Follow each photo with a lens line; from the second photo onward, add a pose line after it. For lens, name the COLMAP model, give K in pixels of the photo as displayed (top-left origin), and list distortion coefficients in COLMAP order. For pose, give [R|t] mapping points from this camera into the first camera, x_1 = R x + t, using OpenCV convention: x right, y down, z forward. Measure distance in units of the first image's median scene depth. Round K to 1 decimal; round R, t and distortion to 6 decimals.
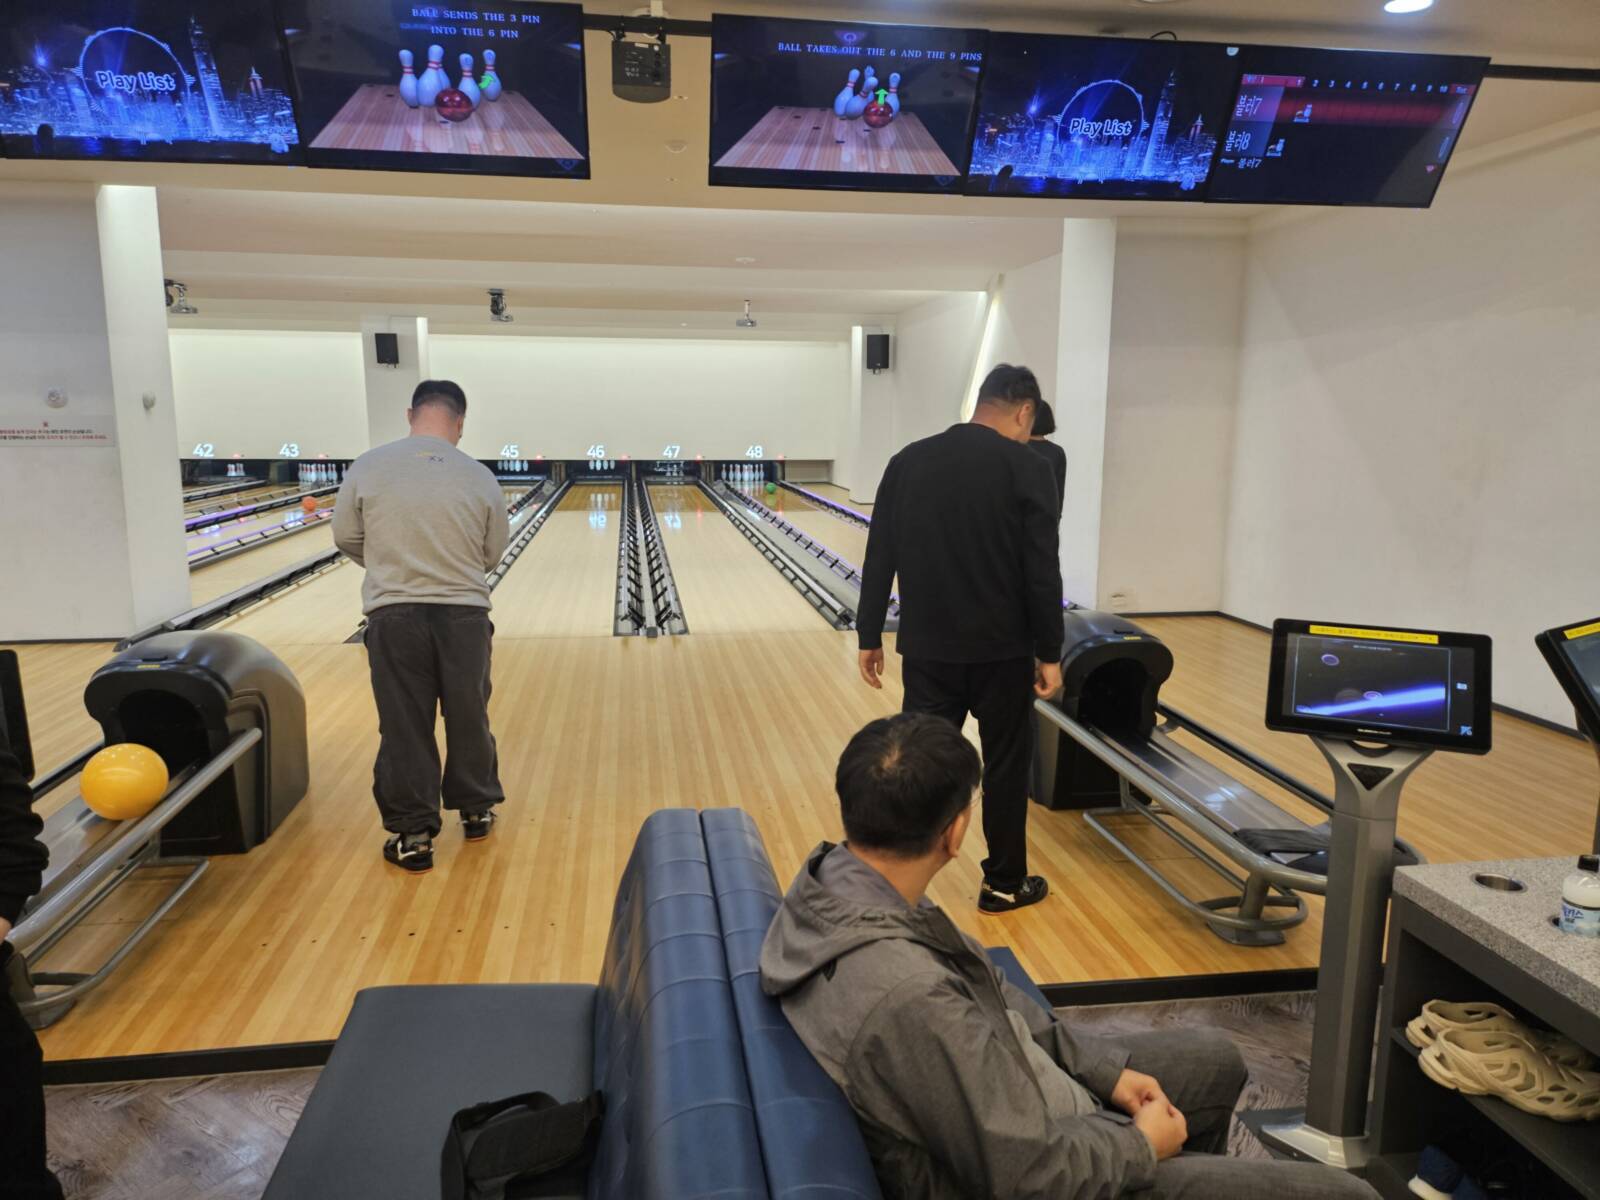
lens RADIAL K [[1114.3, 0, 785.0], [0, 1114.3, 593.0], [0, 0, 1]] dist [0.052498, -0.054292]
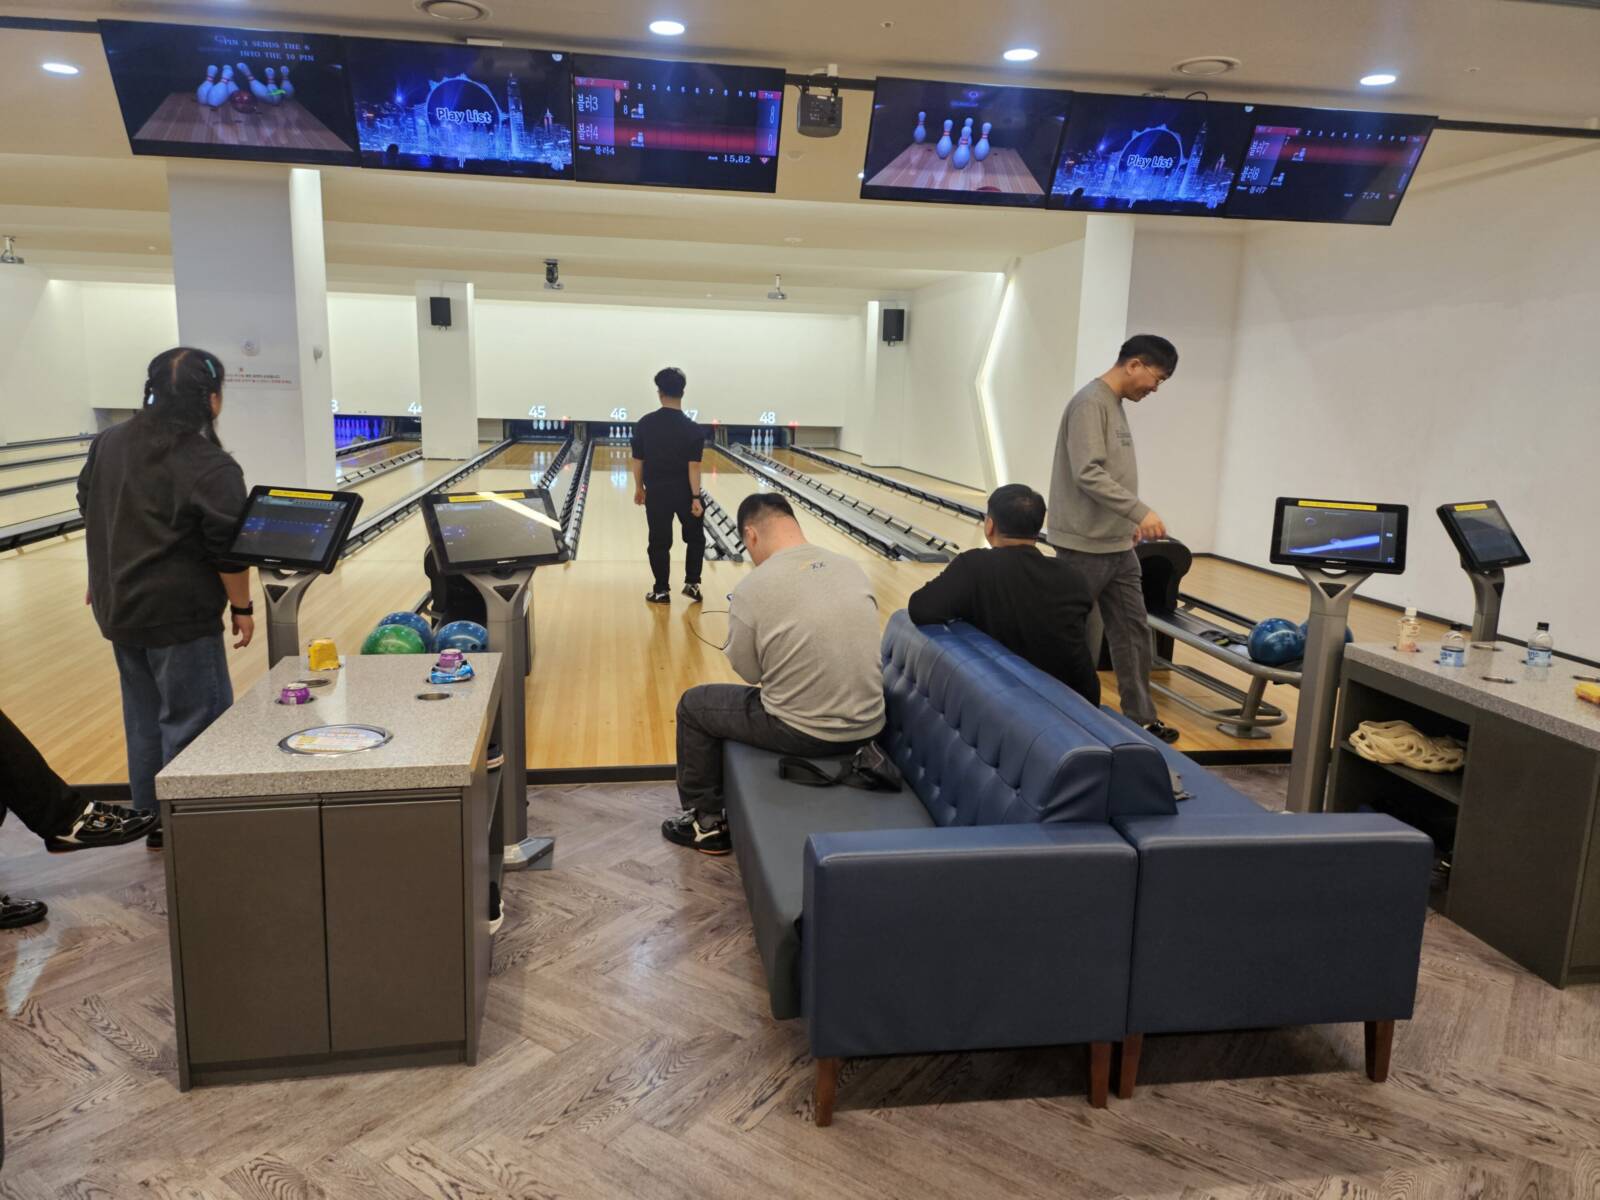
lens RADIAL K [[1114.3, 0, 779.8], [0, 1114.3, 588.1], [0, 0, 1]] dist [0.052498, -0.054292]
pose [[0.999642, 0.019517, 0.018303, -0.177577], [-0.019877, 0.999609, 0.019675, 0.079397], [-0.017912, -0.020032, 0.999639, -0.350408]]
